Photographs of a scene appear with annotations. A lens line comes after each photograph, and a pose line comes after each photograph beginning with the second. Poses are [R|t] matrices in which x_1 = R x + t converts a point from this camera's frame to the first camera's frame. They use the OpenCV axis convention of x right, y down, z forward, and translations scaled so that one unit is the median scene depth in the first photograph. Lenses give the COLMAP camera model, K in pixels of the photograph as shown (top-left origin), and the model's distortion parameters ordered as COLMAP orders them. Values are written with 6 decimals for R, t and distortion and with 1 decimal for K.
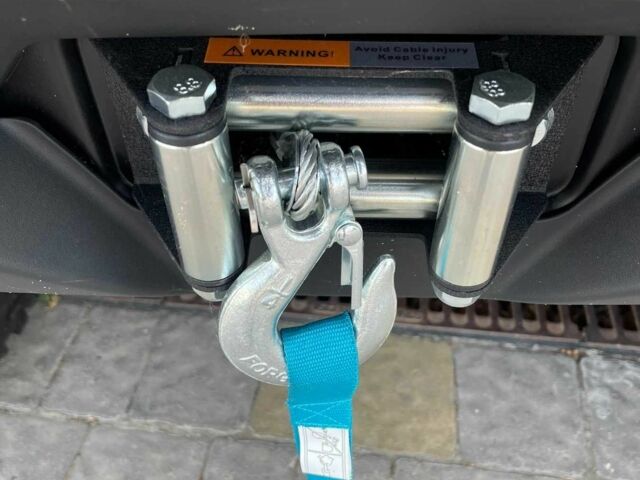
lens RADIAL K [[651.7, 0, 320.0], [0, 651.7, 240.0], [0, 0, 1]] dist [0.122829, -0.237792]
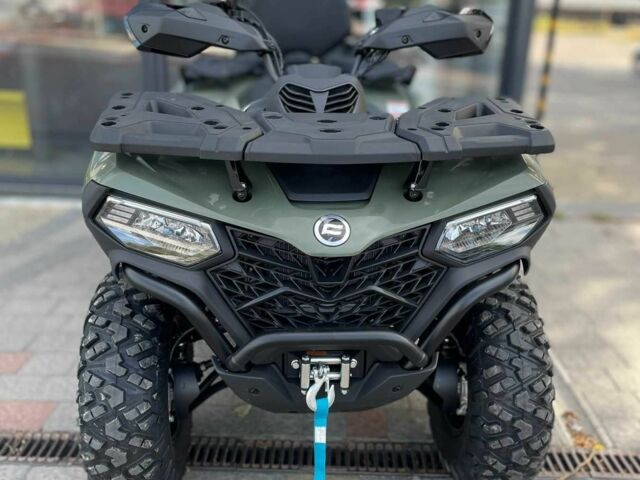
lens RADIAL K [[651.7, 0, 320.0], [0, 651.7, 240.0], [0, 0, 1]] dist [0.122829, -0.237792]
pose [[0.994882, 0.013449, 0.100142, -0.687200], [0.033499, 0.891147, -0.452476, 1.674266], [-0.095327, 0.453515, 0.886136, -5.340789]]
